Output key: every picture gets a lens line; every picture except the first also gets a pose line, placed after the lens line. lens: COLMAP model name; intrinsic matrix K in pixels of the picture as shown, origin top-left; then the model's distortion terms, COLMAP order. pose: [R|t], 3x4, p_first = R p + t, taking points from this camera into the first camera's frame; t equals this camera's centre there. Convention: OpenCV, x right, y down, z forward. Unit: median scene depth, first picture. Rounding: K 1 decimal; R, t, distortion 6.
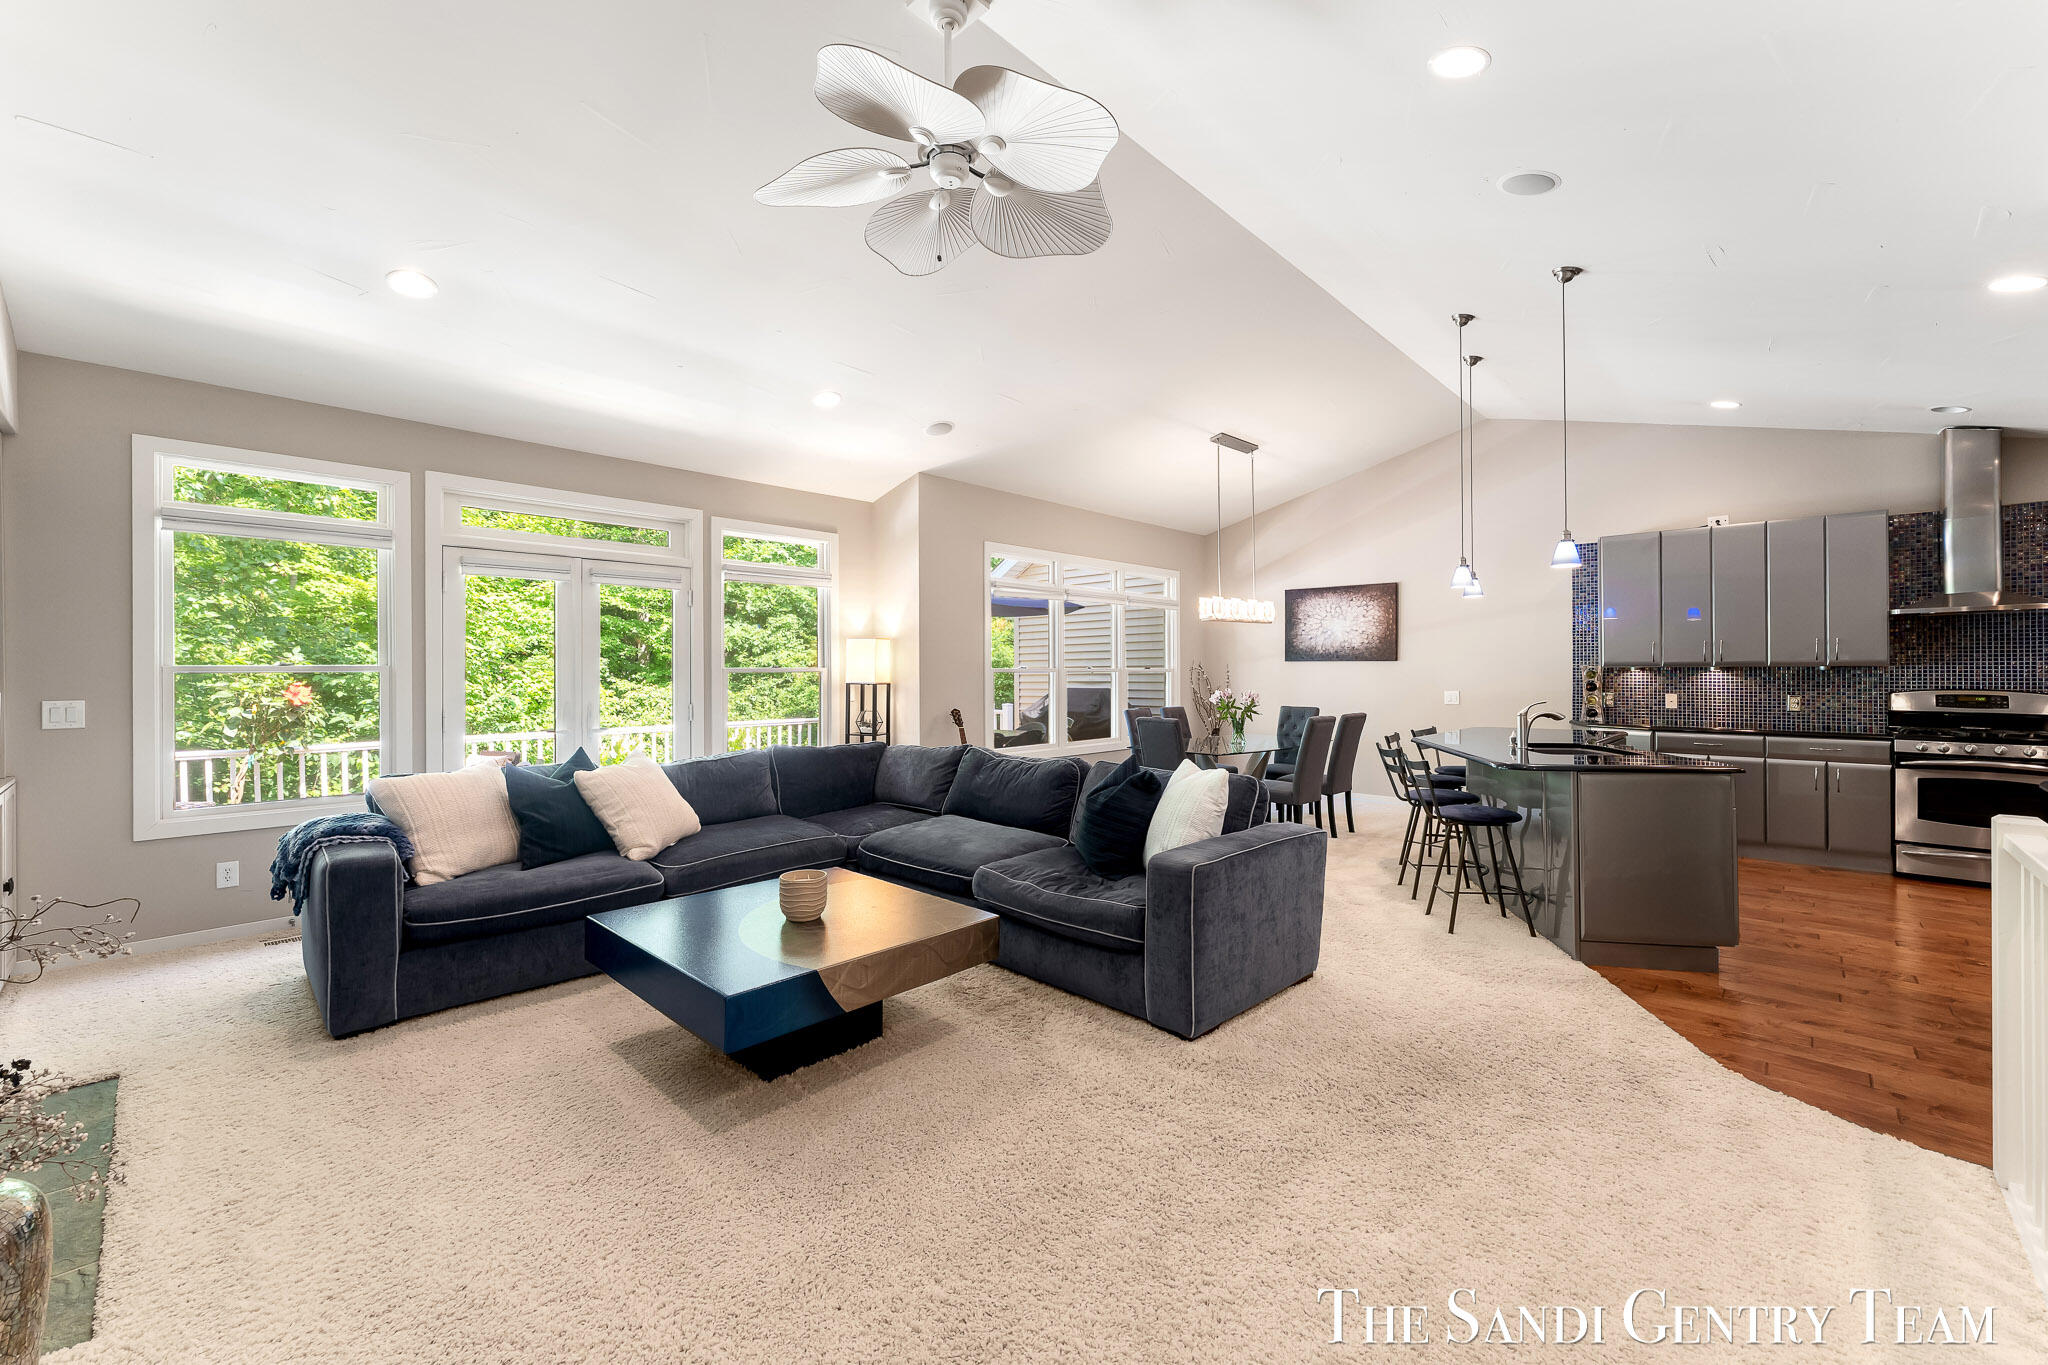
lens RADIAL K [[822.1, 0, 1023.9], [0, 822.1, 667.5], [0, 0, 1]] dist [-0.000256, -0.000213]
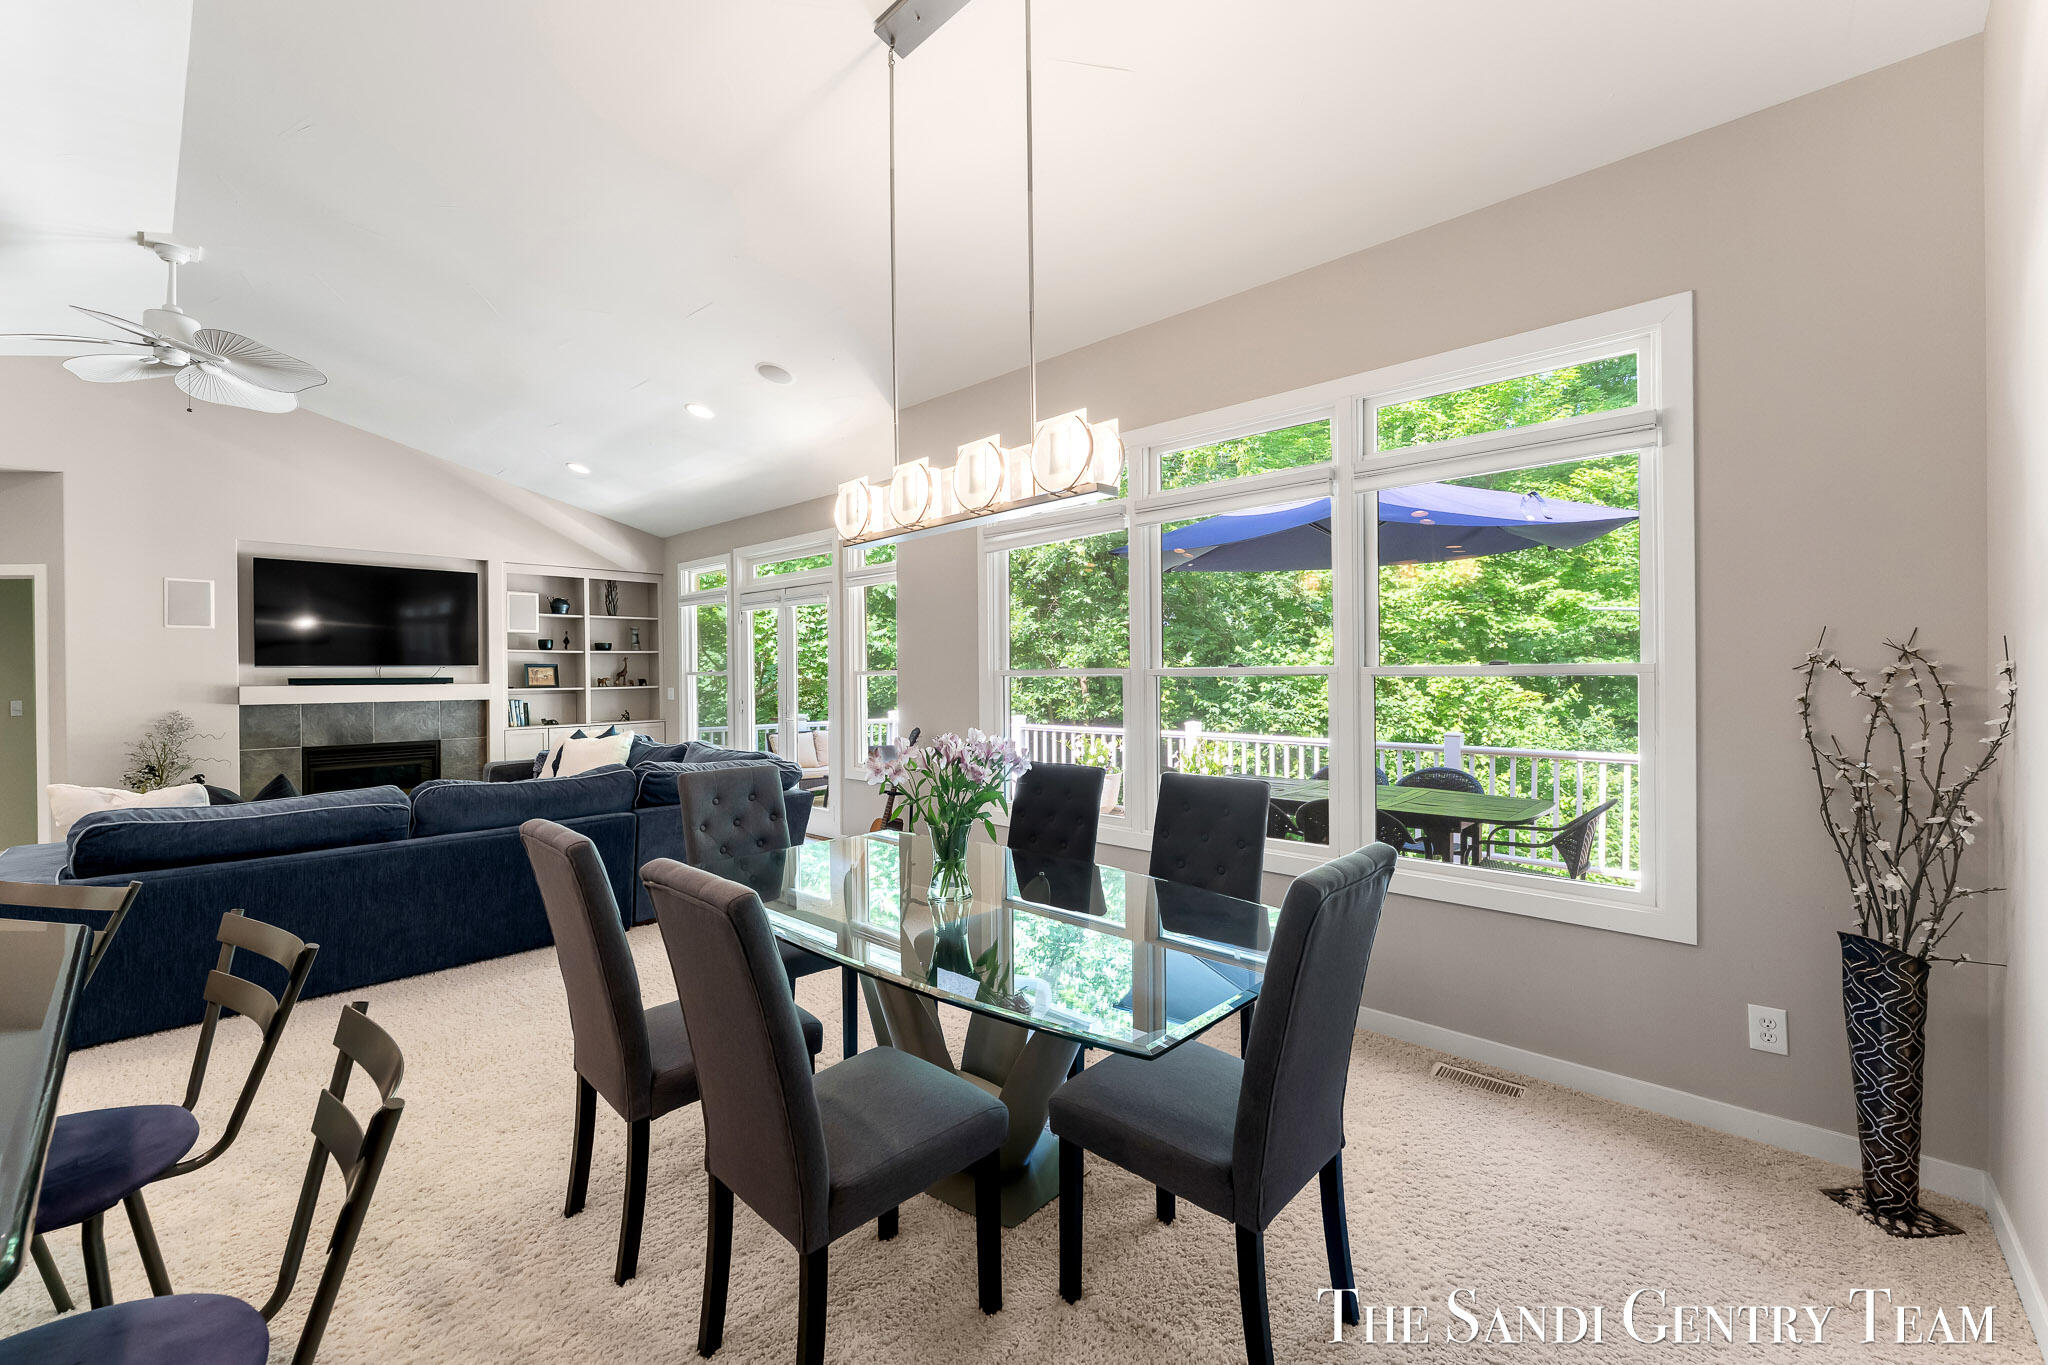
lens RADIAL K [[826.6, 0, 1029.7], [0, 826.6, 676.4], [0, 0, 1]] dist [0.000497, -0.000343]
pose [[0.014377, 0.008019, -0.999864, 0.630416], [0.010335, 0.999913, 0.008168, 0.000746], [0.999843, -0.010451, 0.014293, 1.096625]]
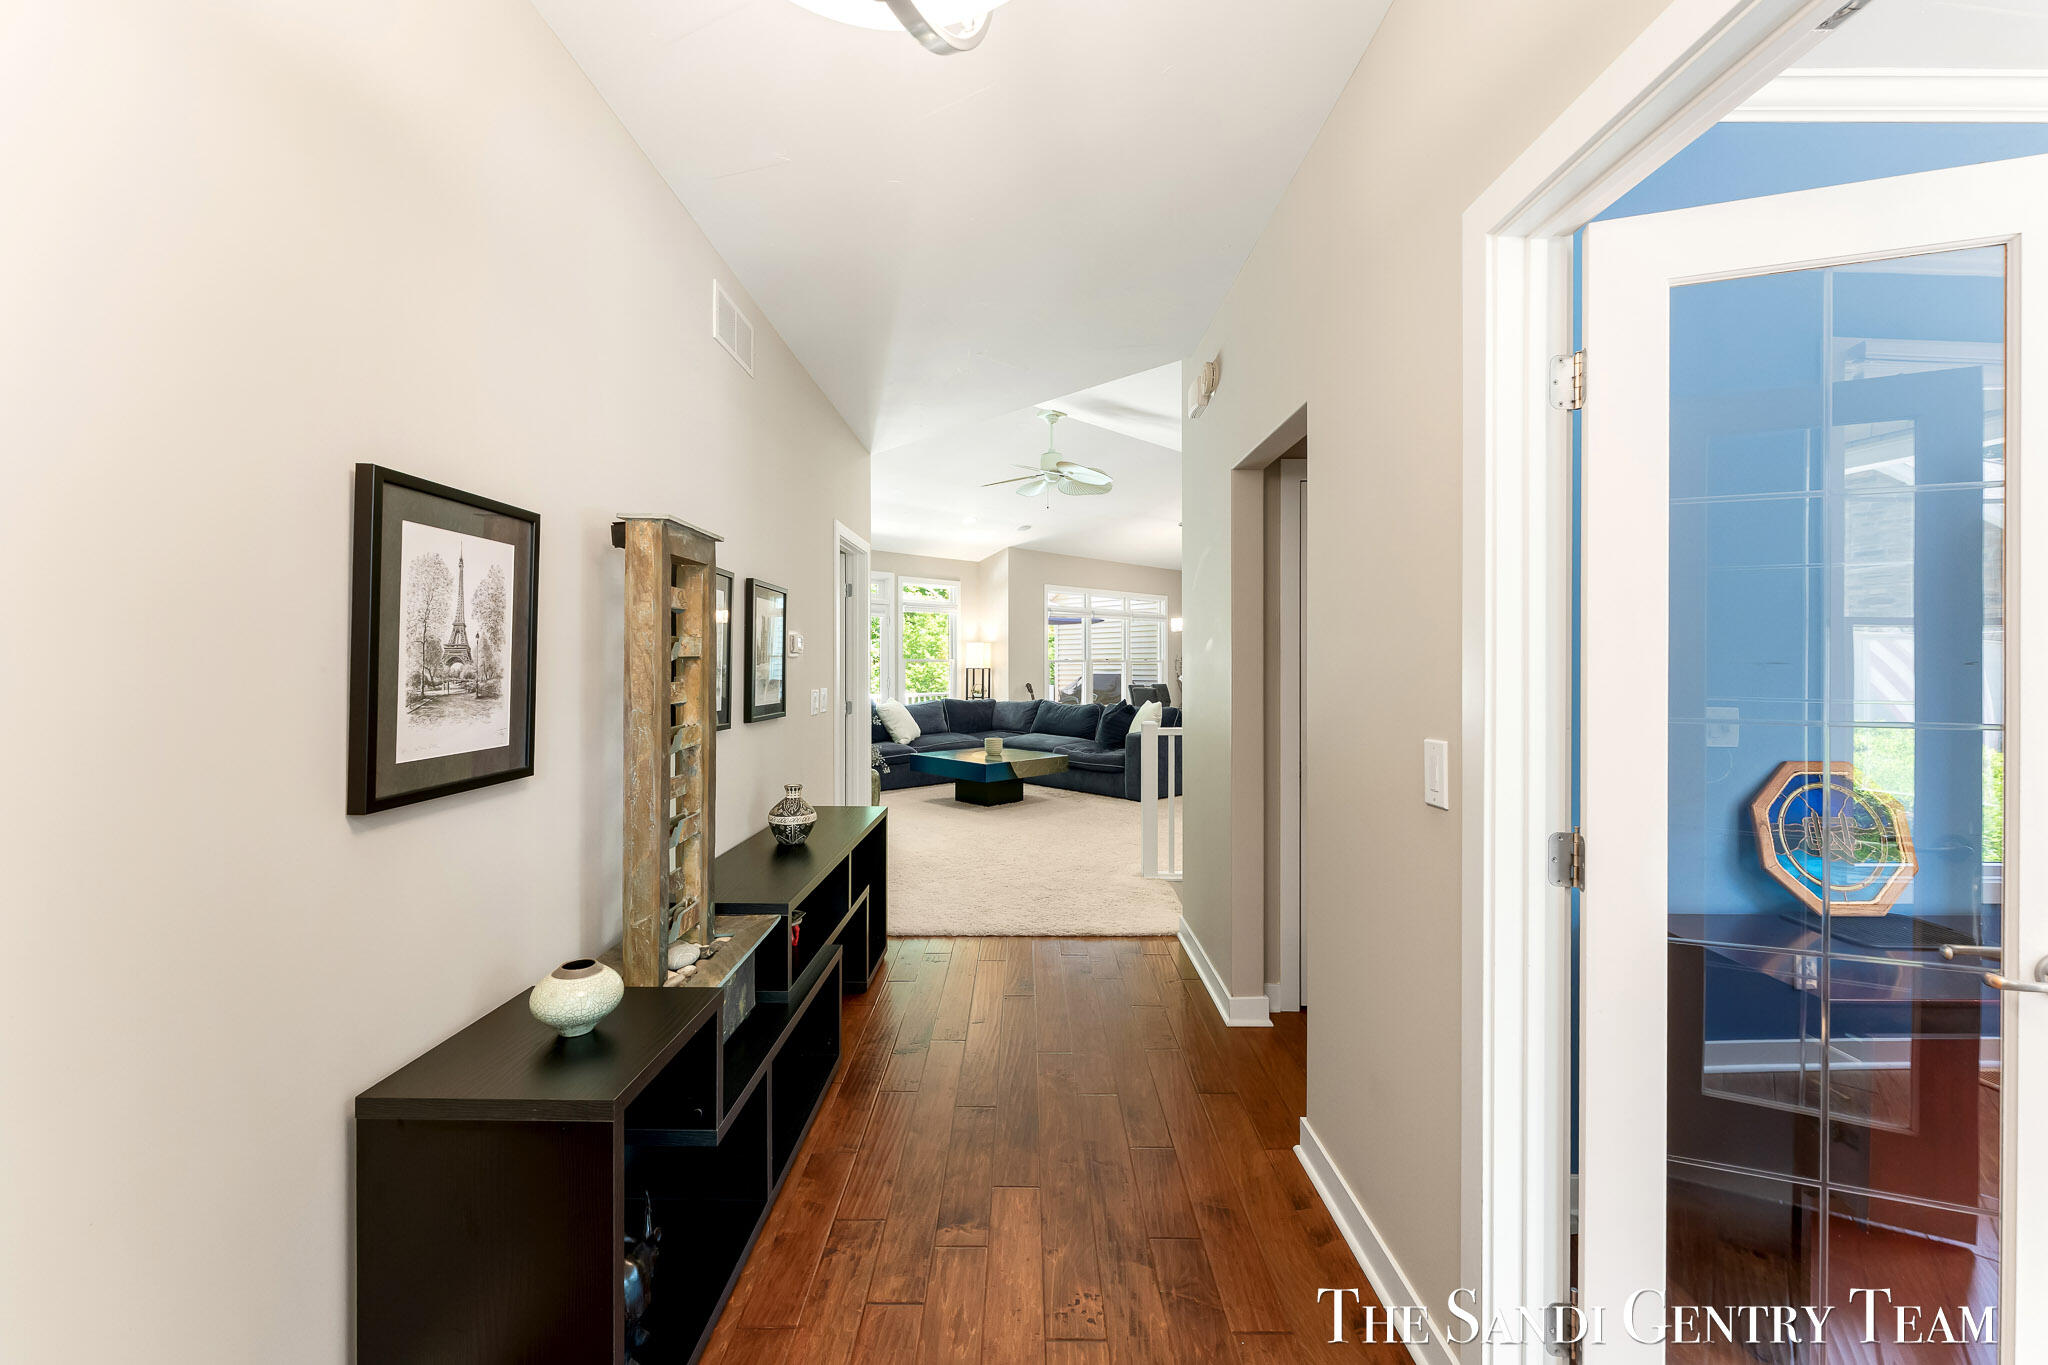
lens RADIAL K [[822.1, 0, 1023.9], [0, 822.1, 667.5], [0, 0, 1]] dist [-0.000256, -0.000213]
pose [[0.999585, 0.002075, -0.028749, -0.044072], [-0.001766, 0.999941, 0.010753, -0.000509], [0.028769, -0.010697, 0.999529, -0.726165]]
